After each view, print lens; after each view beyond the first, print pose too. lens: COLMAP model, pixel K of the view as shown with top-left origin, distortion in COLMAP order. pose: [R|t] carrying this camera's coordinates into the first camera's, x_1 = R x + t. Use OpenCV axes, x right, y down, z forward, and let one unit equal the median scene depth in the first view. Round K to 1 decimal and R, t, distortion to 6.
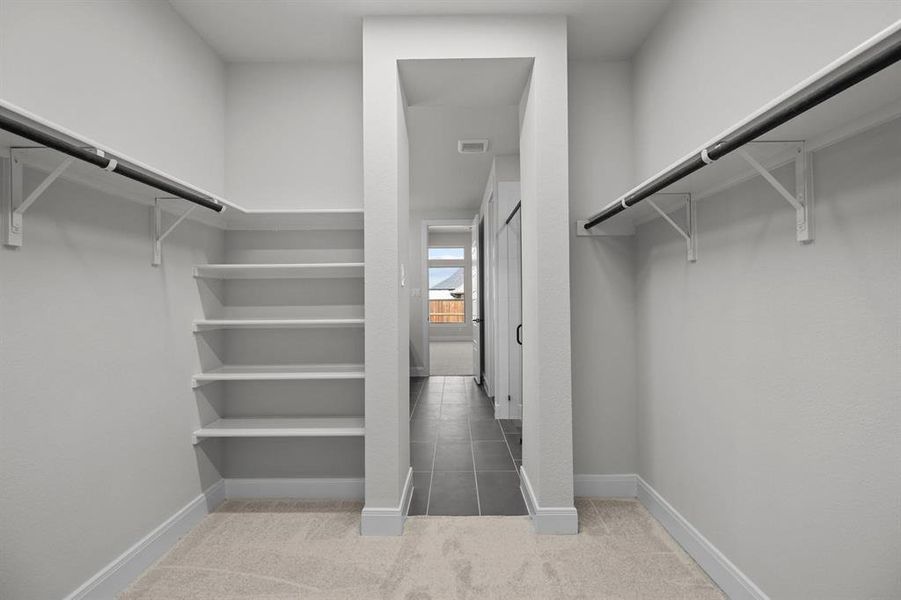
lens RADIAL K [[414.7, 0, 450.9], [0, 414.7, 299.2], [0, 0, 1]] dist [0.035950, 0.000655]
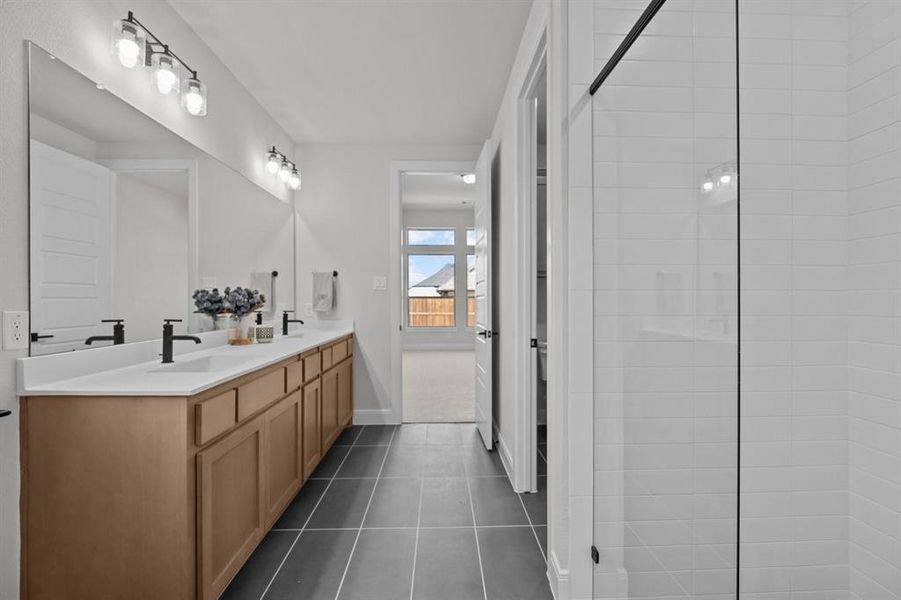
lens RADIAL K [[414.7, 0, 453.2], [0, 414.7, 300.3], [0, 0, 1]] dist [0.035950, 0.000655]
pose [[0.999168, 0.002854, 0.040693, -0.003100], [-0.003185, 0.999962, 0.008069, 0.001759], [-0.040668, -0.008192, 0.999139, 0.374973]]
